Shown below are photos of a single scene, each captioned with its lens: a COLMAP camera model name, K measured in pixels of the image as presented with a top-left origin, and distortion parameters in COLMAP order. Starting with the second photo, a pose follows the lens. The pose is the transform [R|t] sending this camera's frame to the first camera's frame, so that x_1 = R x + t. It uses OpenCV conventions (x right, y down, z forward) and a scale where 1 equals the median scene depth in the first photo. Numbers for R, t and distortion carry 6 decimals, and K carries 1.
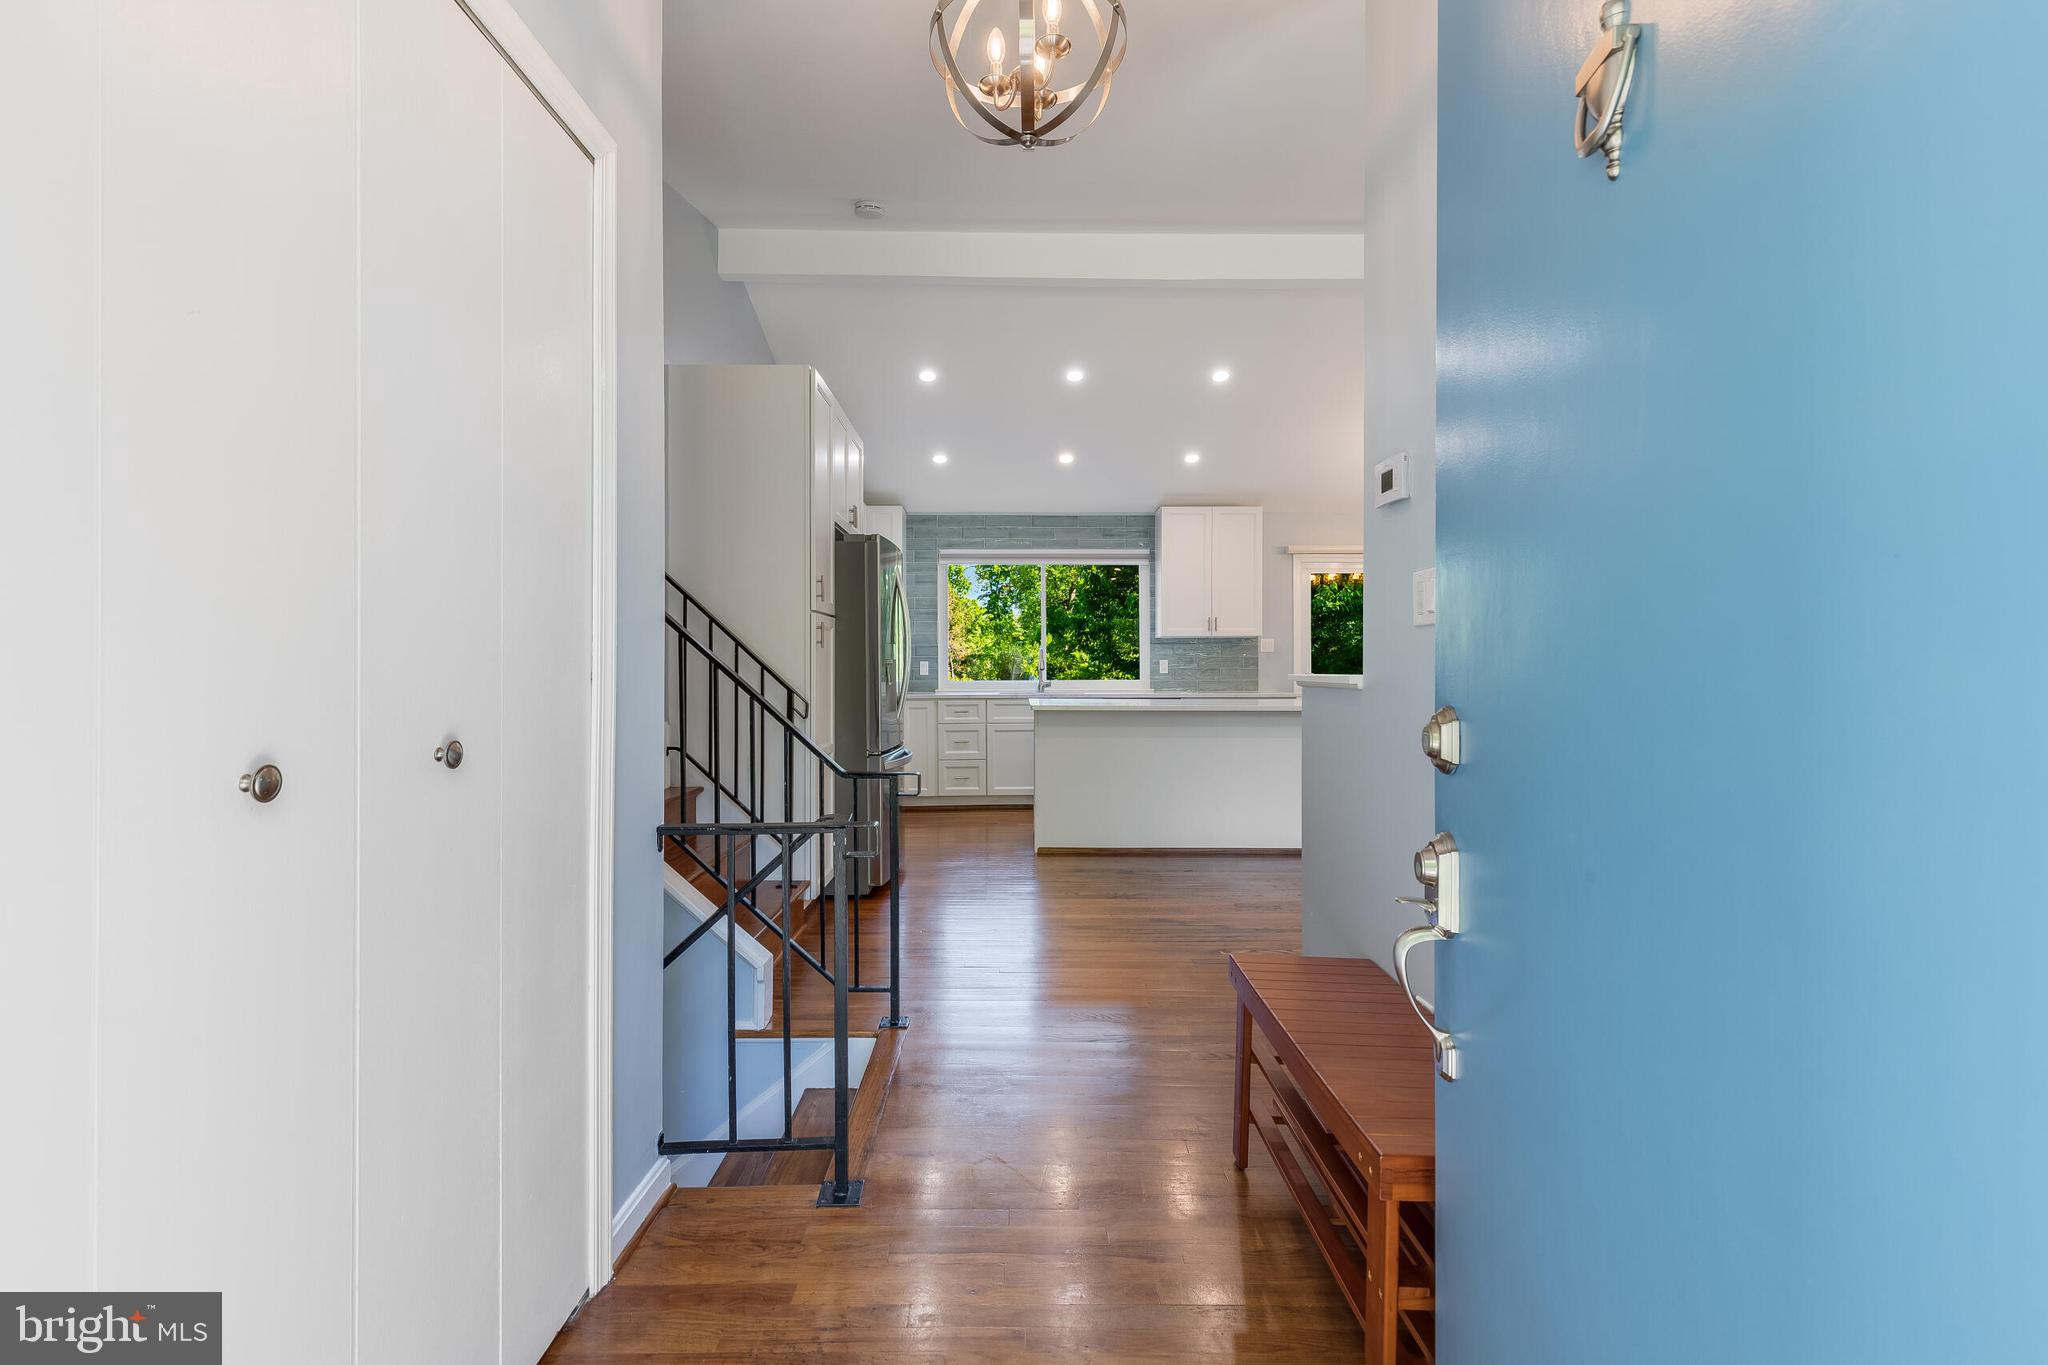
lens RADIAL K [[928.7, 0, 1029.8], [0, 928.7, 666.2], [0, 0, 1]] dist [0.013395, -0.001702]
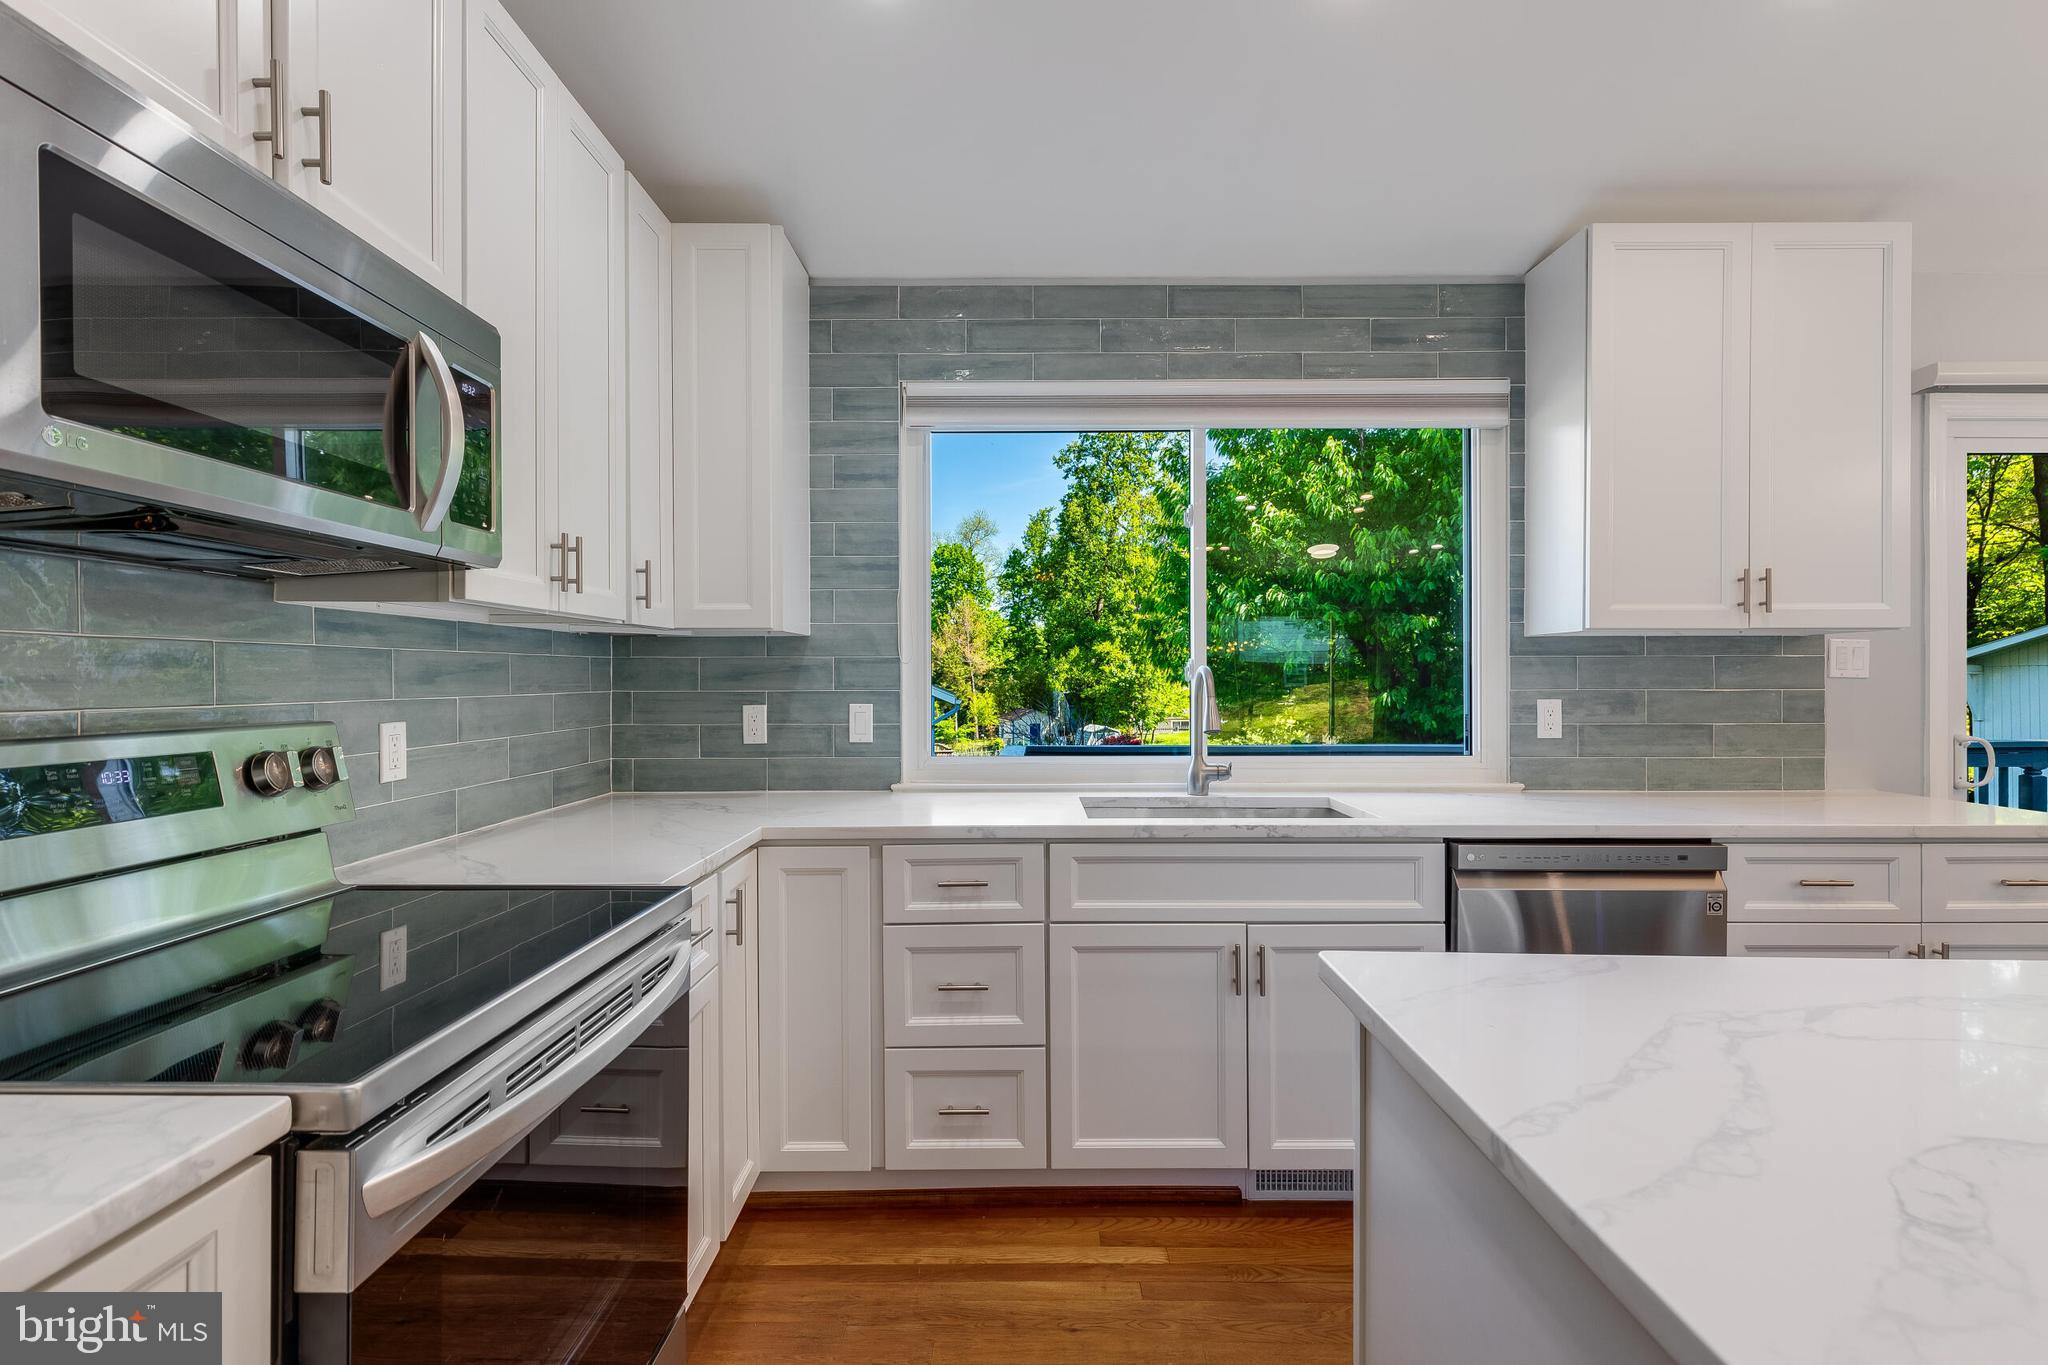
lens RADIAL K [[925.9, 0, 1030.6], [0, 925.9, 679.1], [0, 0, 1]] dist [0.005350, 0.000136]
pose [[0.999751, 0.000420, -0.022322, -0.041948], [-0.000433, 1.000000, -0.000597, -0.014077], [0.022322, 0.000606, 0.999751, 0.650151]]
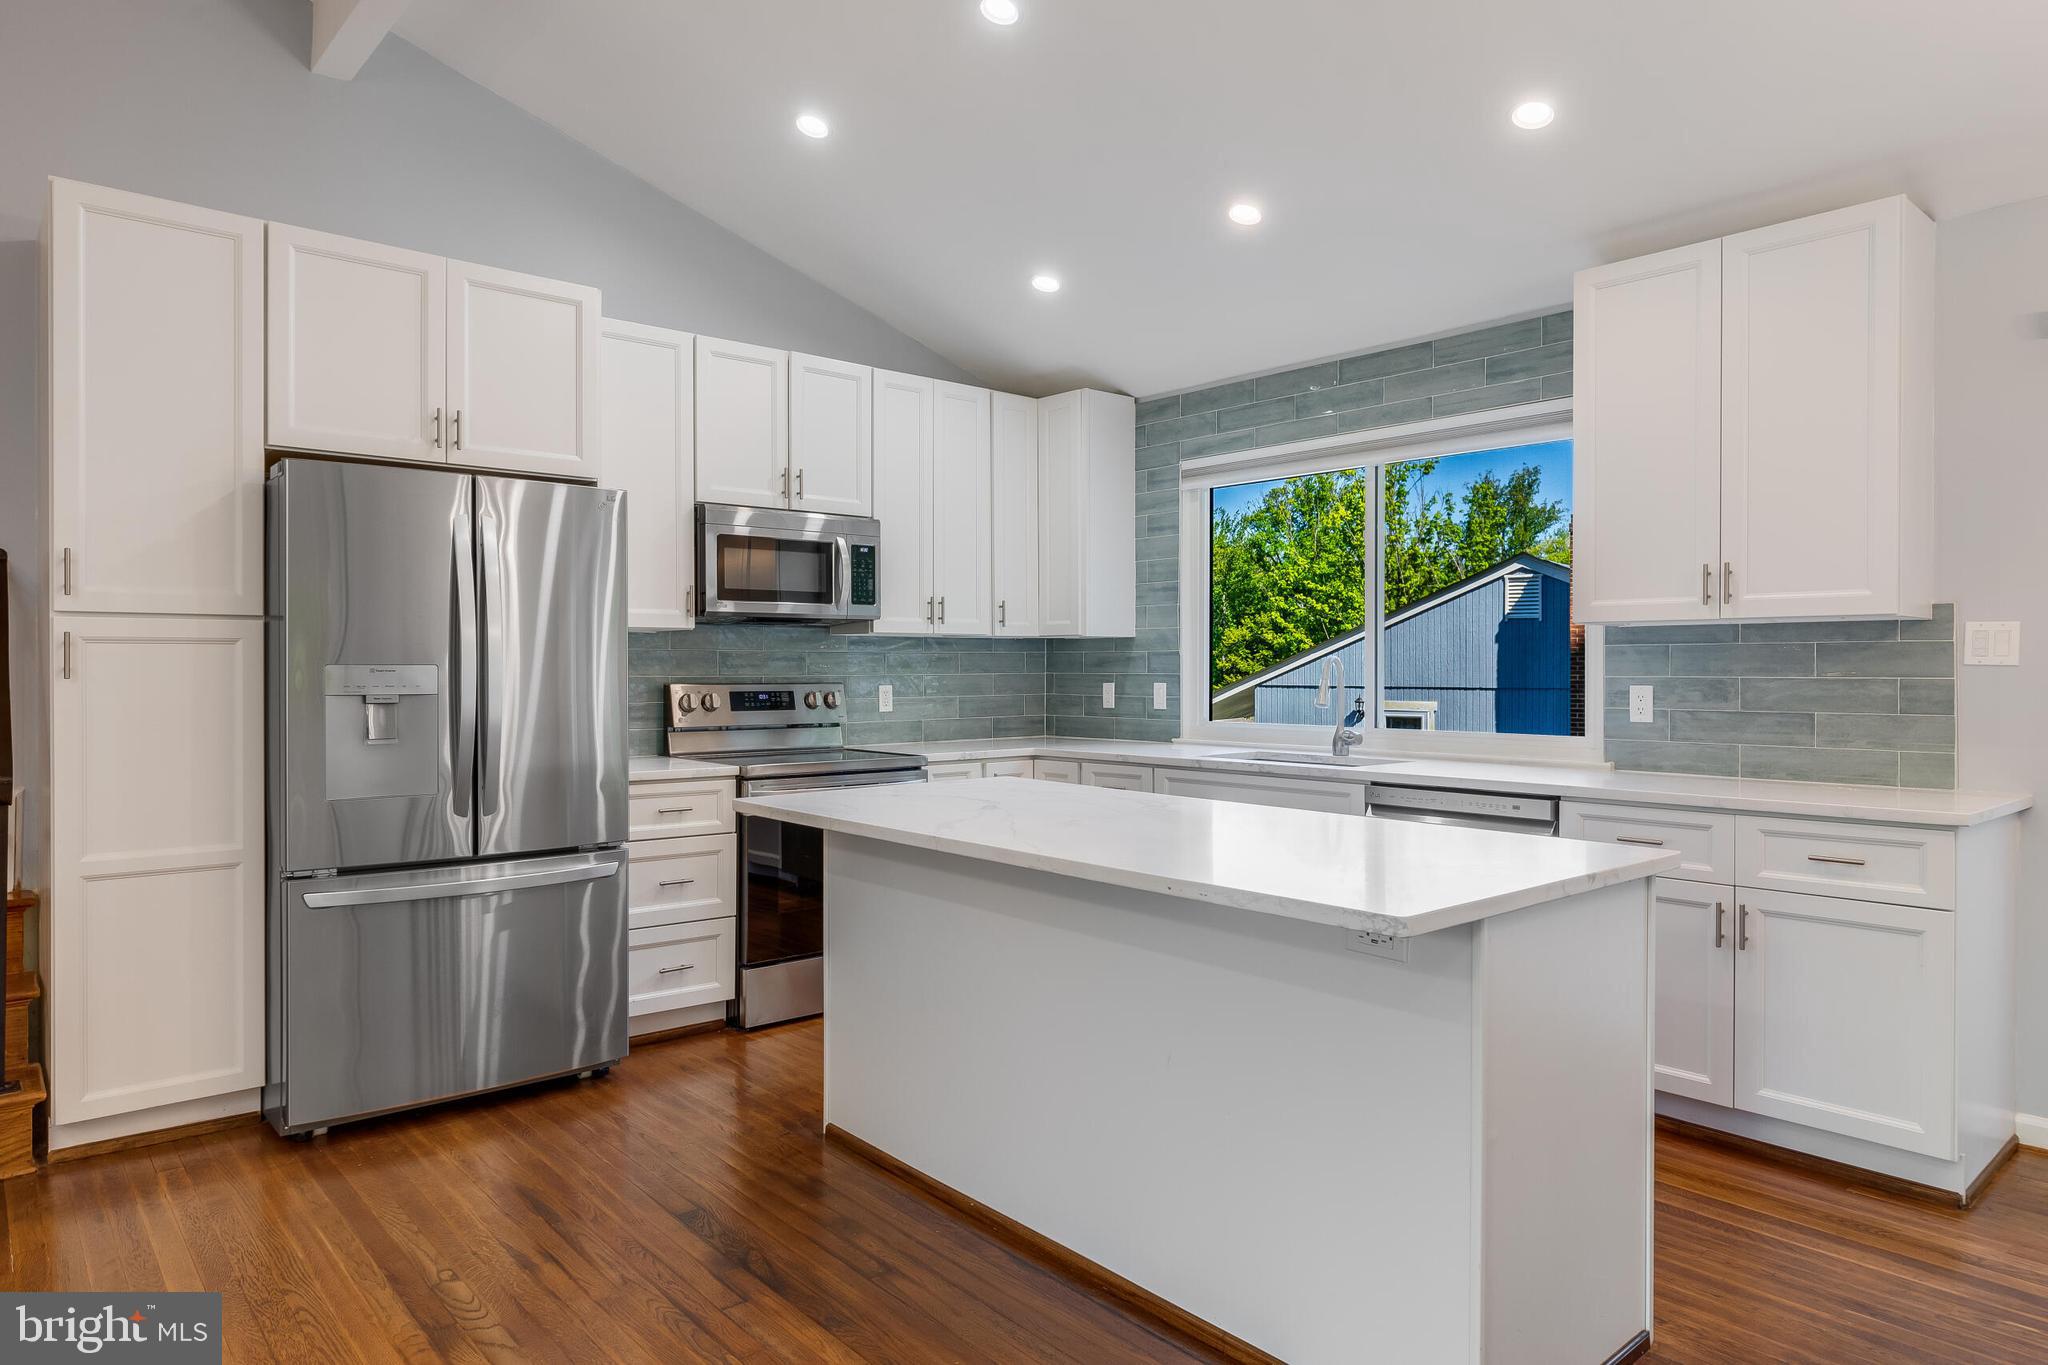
lens RADIAL K [[1260.1, 0, 1024.8], [0, 1260.1, 668.8], [0, 0, 1]] dist [0.006542, -0.003934]
pose [[0.646079, 0.002841, -0.763266, 0.369000], [-0.002351, 0.999996, 0.001732, -0.013794], [0.763267, 0.000675, 0.646082, 0.489942]]
